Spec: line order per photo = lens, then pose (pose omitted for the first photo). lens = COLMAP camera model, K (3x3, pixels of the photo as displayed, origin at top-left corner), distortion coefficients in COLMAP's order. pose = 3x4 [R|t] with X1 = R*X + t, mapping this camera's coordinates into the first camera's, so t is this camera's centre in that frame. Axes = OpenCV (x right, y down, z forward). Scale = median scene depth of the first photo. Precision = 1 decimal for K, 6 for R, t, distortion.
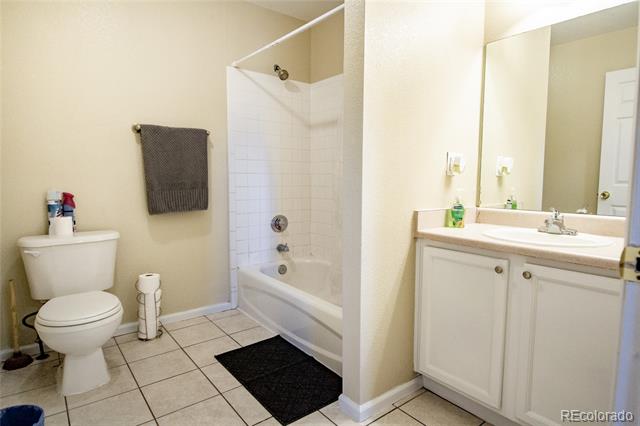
lens RADIAL K [[360.2, 0, 321.7], [0, 360.2, 212.2], [0, 0, 1]] dist [0.017571, -0.020553]
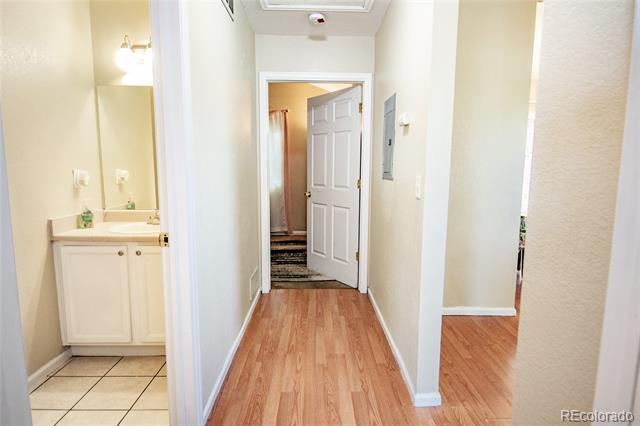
lens RADIAL K [[360.2, 0, 321.3], [0, 360.2, 212.8], [0, 0, 1]] dist [0.017571, -0.020553]
pose [[0.595683, -0.096813, 0.797364, -0.163890], [0.070203, 0.995186, 0.068386, -0.043499], [-0.800146, 0.015241, 0.599612, -0.472816]]
